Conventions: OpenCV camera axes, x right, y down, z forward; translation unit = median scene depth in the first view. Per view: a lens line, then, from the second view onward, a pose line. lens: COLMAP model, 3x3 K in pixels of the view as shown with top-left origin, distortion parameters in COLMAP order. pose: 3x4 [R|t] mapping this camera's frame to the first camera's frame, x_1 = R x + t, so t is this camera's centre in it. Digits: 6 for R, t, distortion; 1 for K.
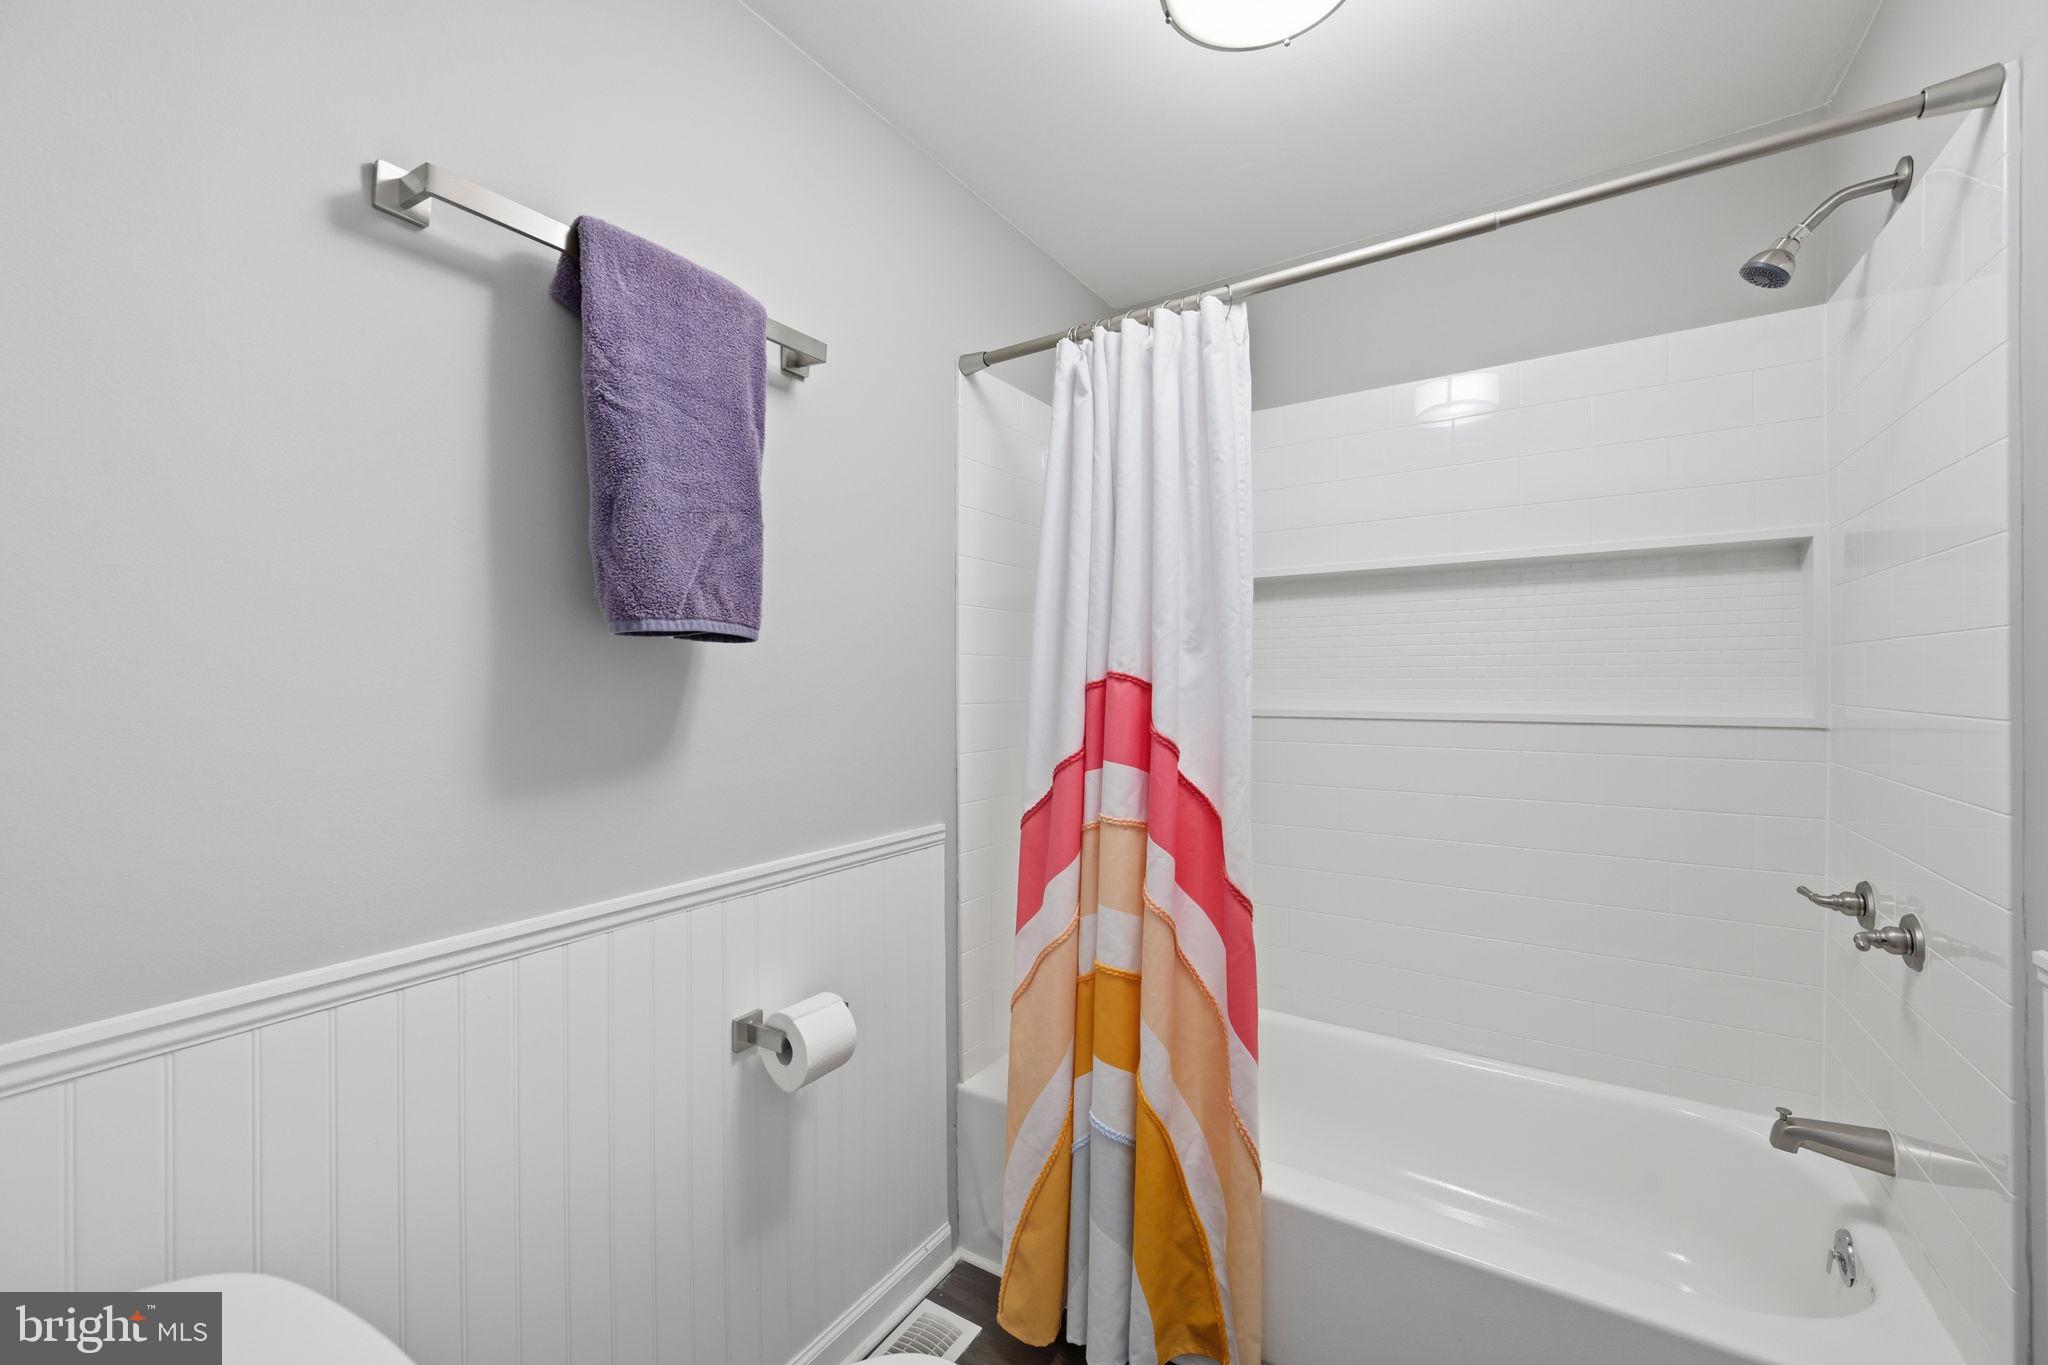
lens RADIAL K [[800.4, 0, 1024.0], [0, 800.4, 679.9], [0, 0, 1]] dist [0.001107, 0.000191]
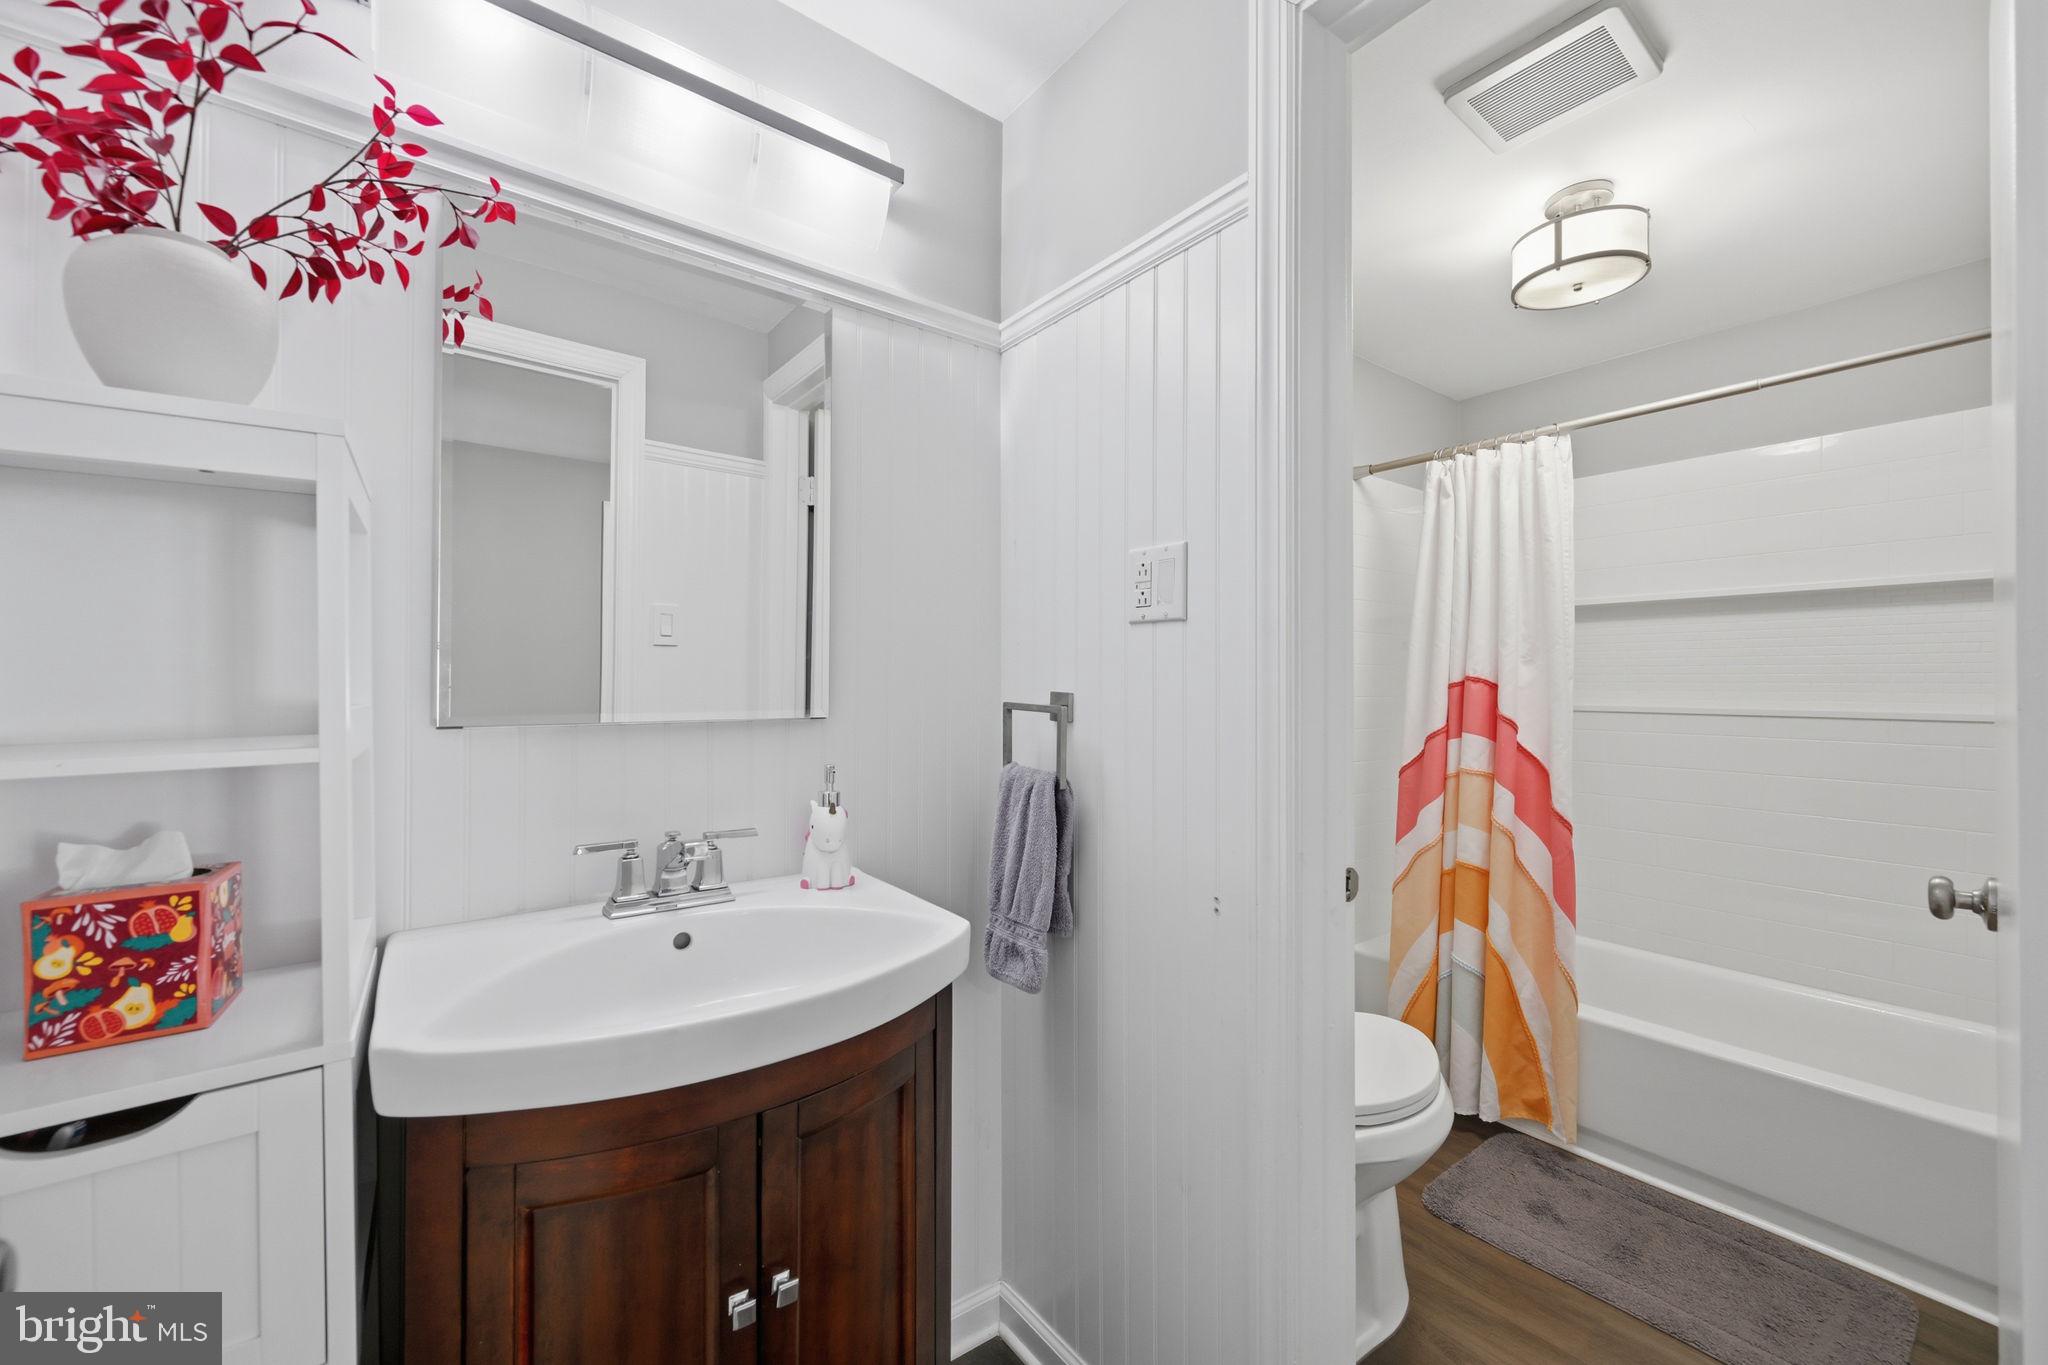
lens RADIAL K [[800.4, 0, 1029.0], [0, 800.4, 675.0], [0, 0, 1]] dist [0.001107, 0.000191]
pose [[0.948720, 0.009611, -0.315971, -0.212853], [-0.013664, 0.999850, -0.010614, 0.016365], [0.315822, 0.014388, 0.948709, -0.762694]]
